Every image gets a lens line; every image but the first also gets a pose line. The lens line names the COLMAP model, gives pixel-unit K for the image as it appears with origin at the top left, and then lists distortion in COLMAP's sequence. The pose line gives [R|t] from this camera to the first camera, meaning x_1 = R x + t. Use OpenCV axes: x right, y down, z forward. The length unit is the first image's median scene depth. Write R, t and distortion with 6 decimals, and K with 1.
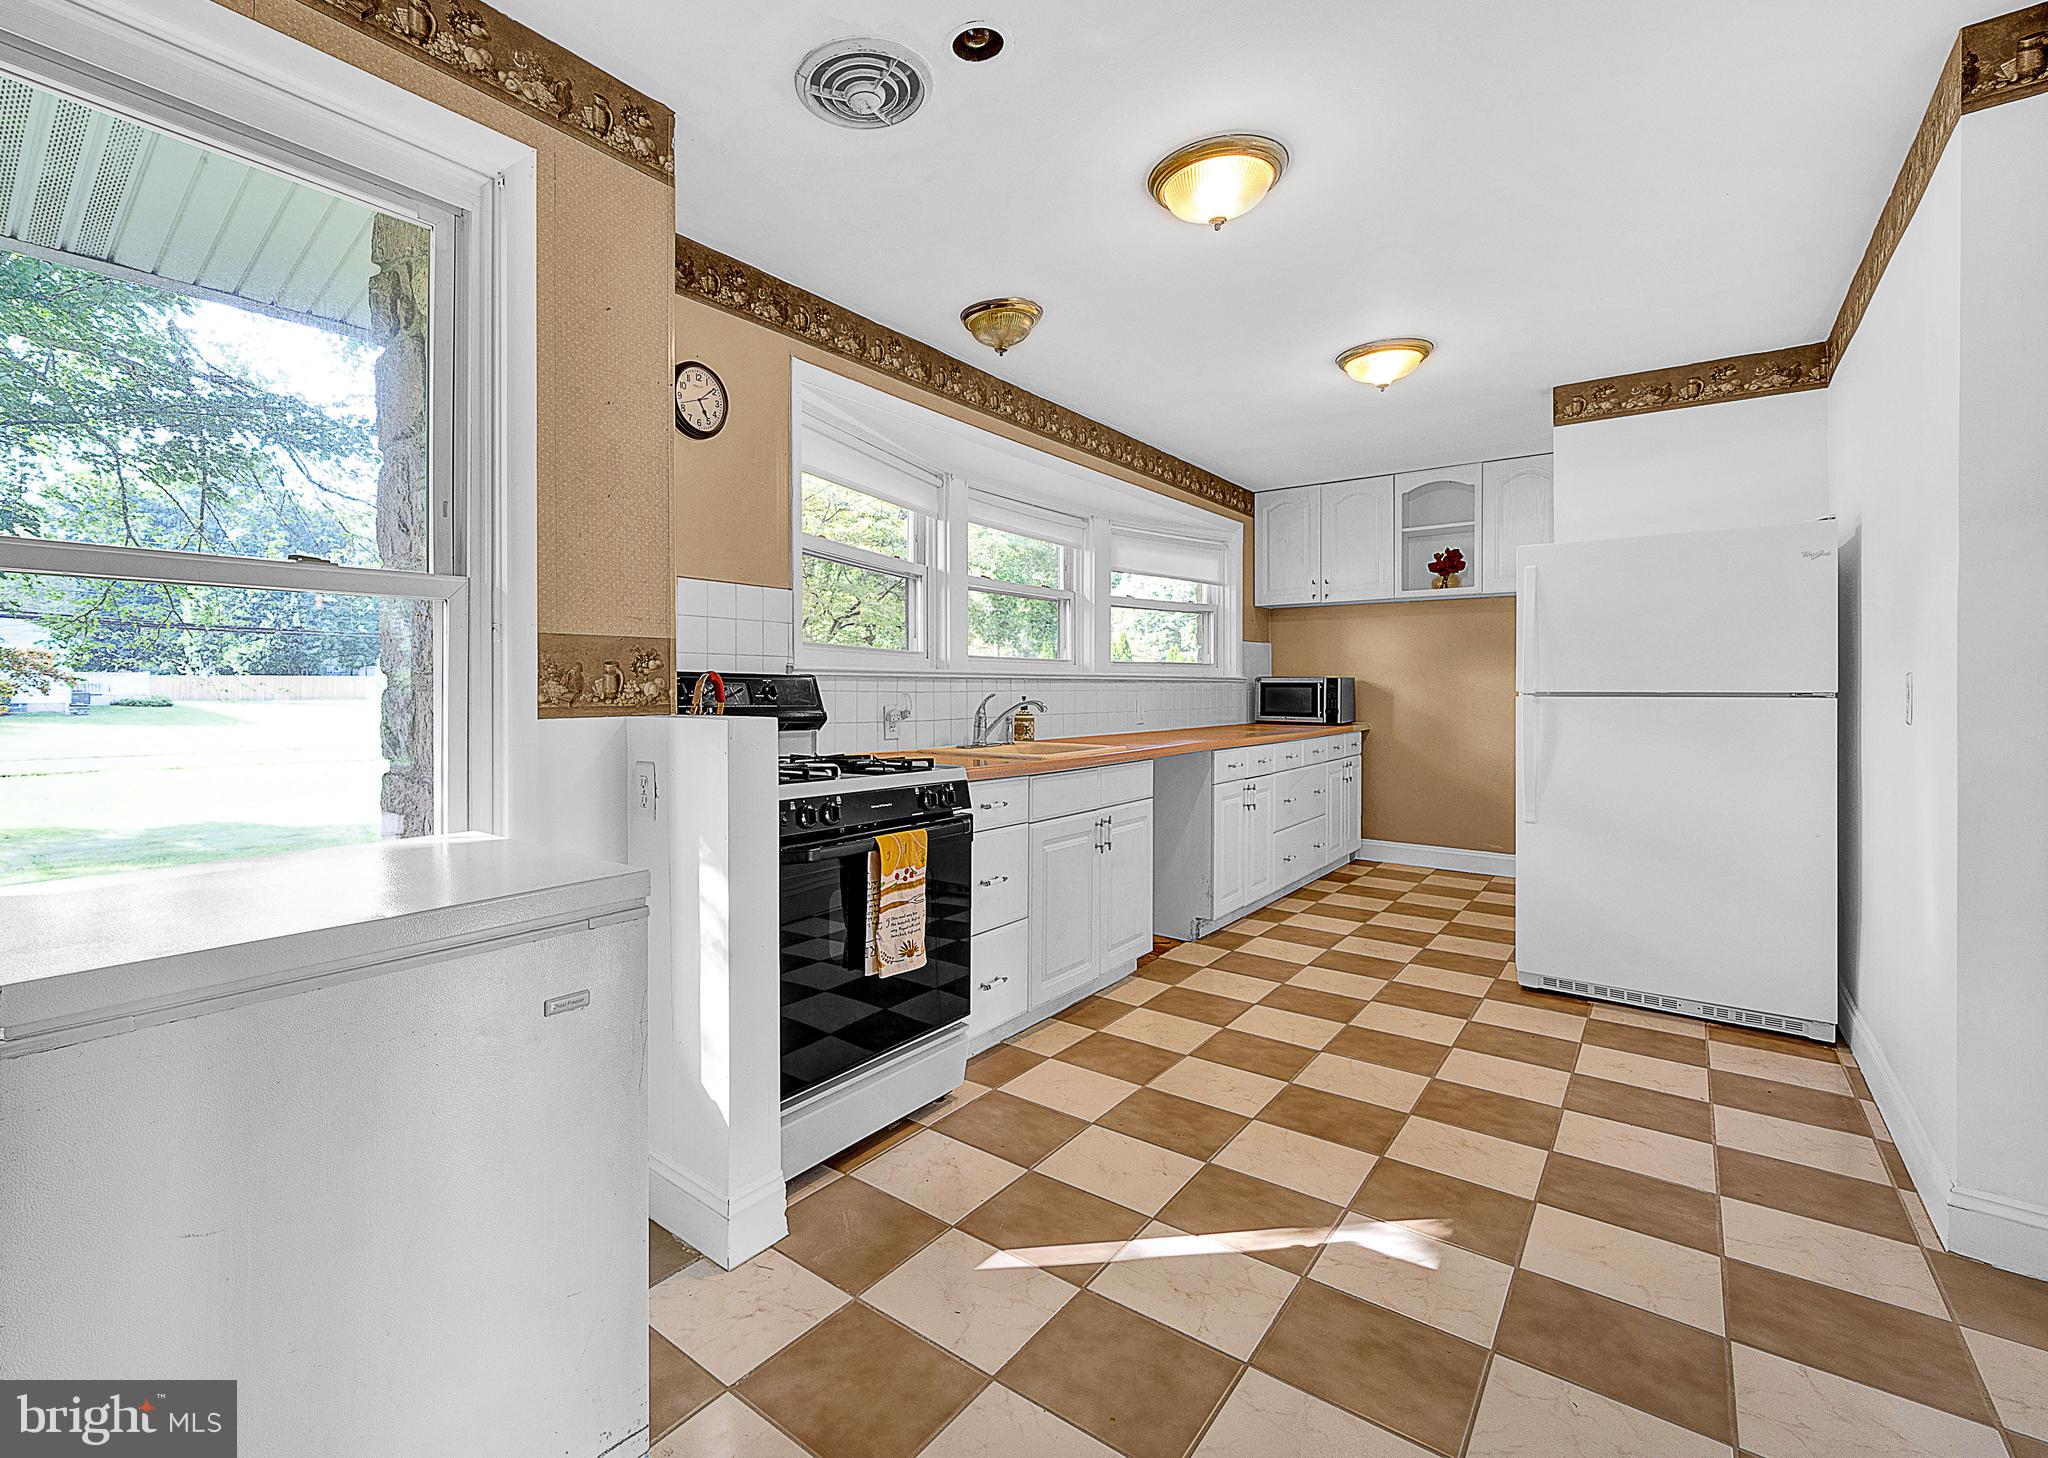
lens RADIAL K [[931.5, 0, 905.9], [0, 931.5, 691.5], [0, 0, 1]] dist [0.003378, 0.000385]
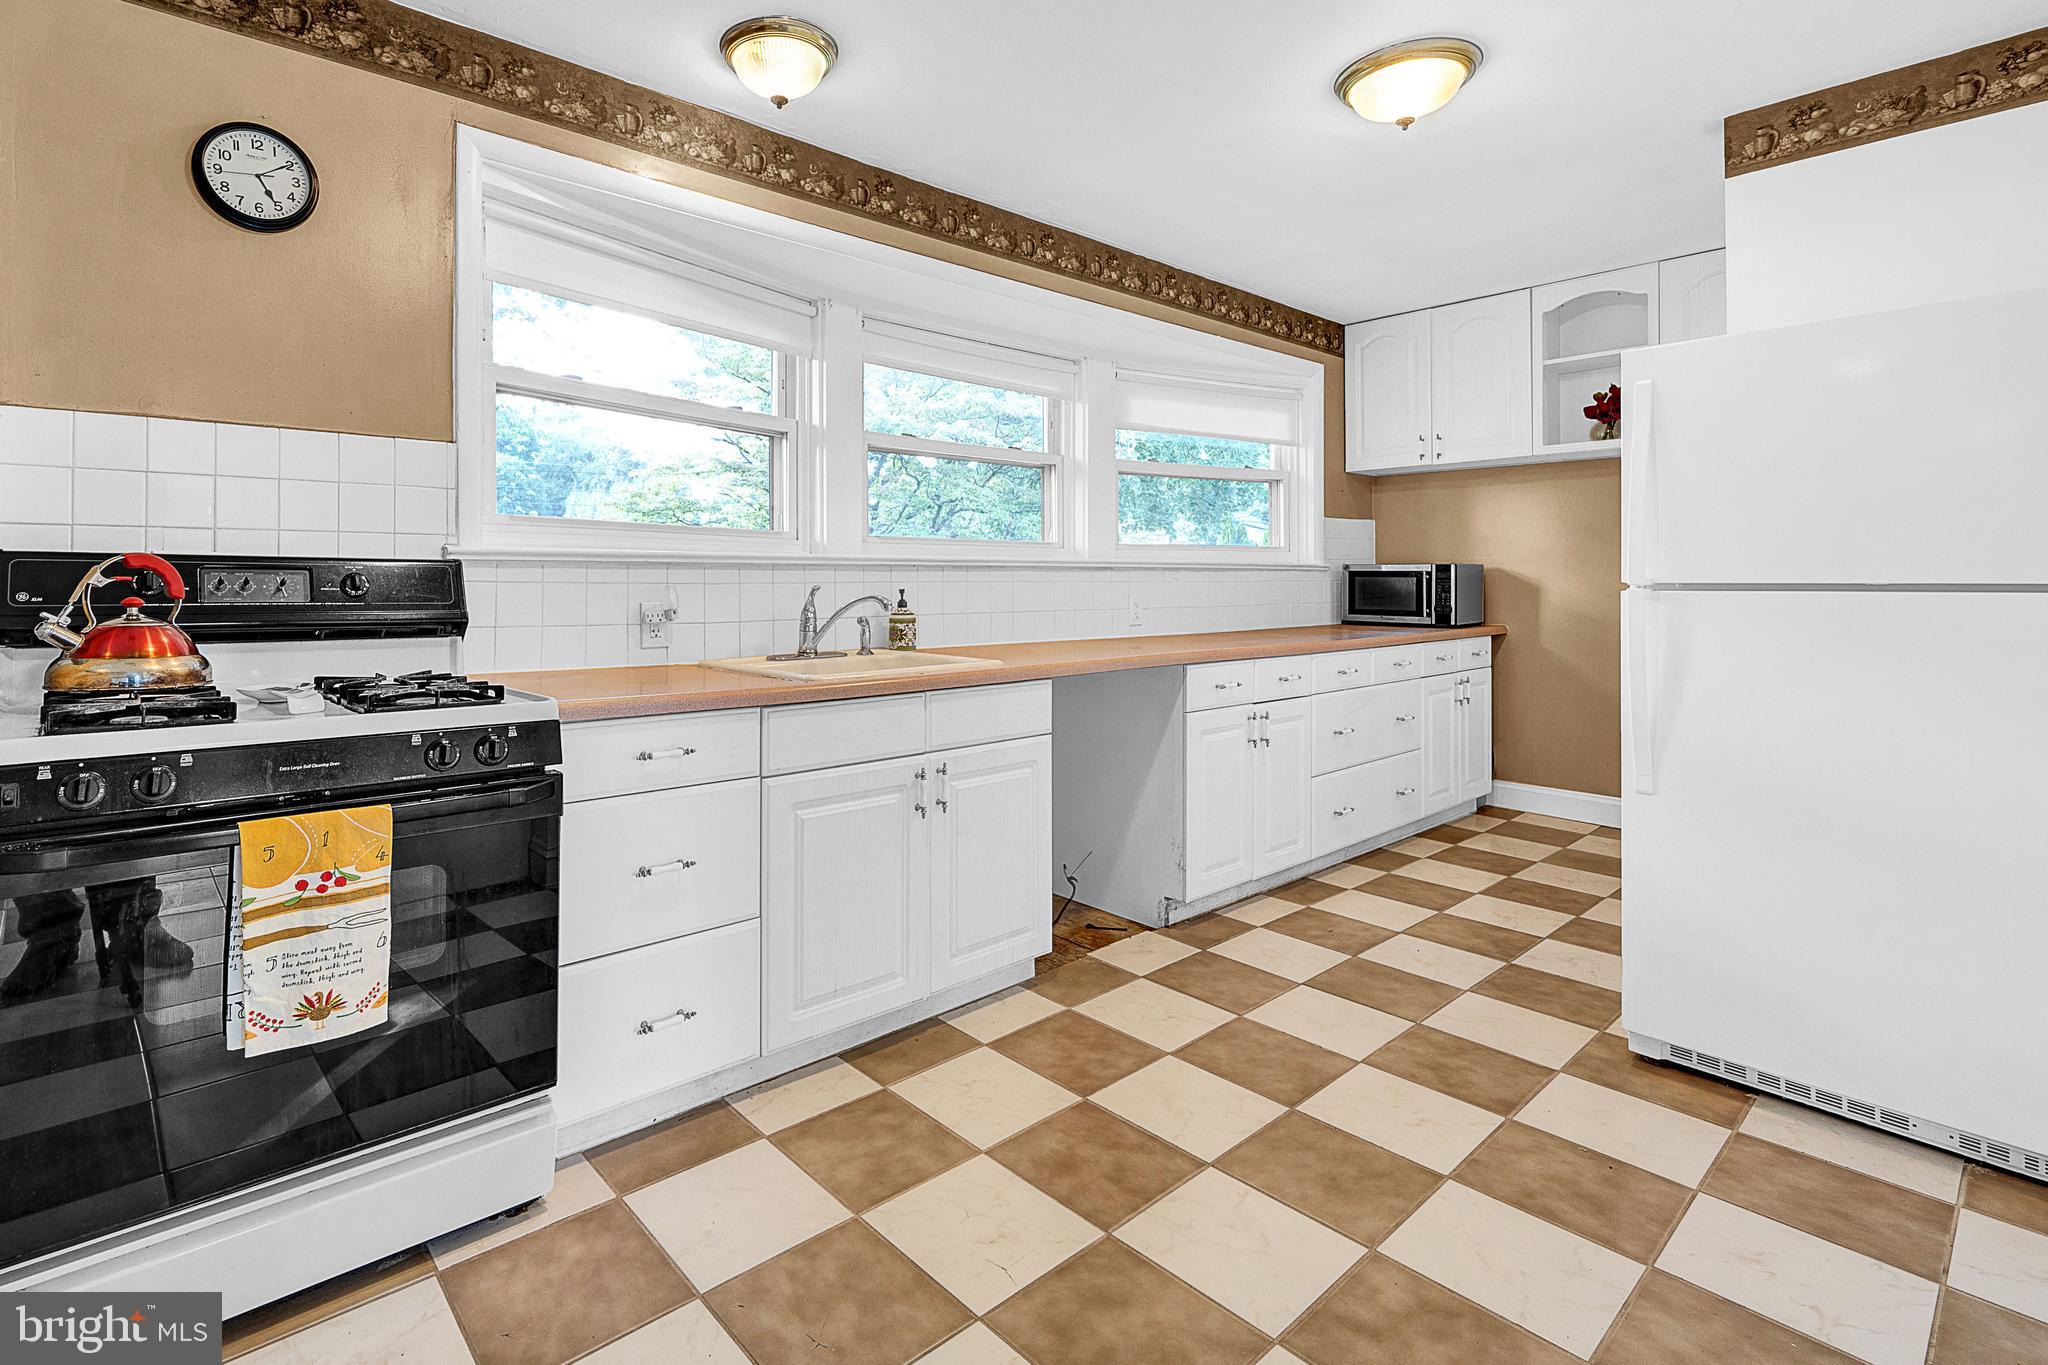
lens RADIAL K [[964.9, 0, 896.6], [0, 964.9, 577.8], [0, 0, 1]] dist [-0.000089, -0.000384]
pose [[0.982290, -0.001363, -0.187363, 0.291400], [0.000403, 0.999987, -0.005161, -0.000012], [0.187367, 0.004994, 0.982277, 0.266431]]
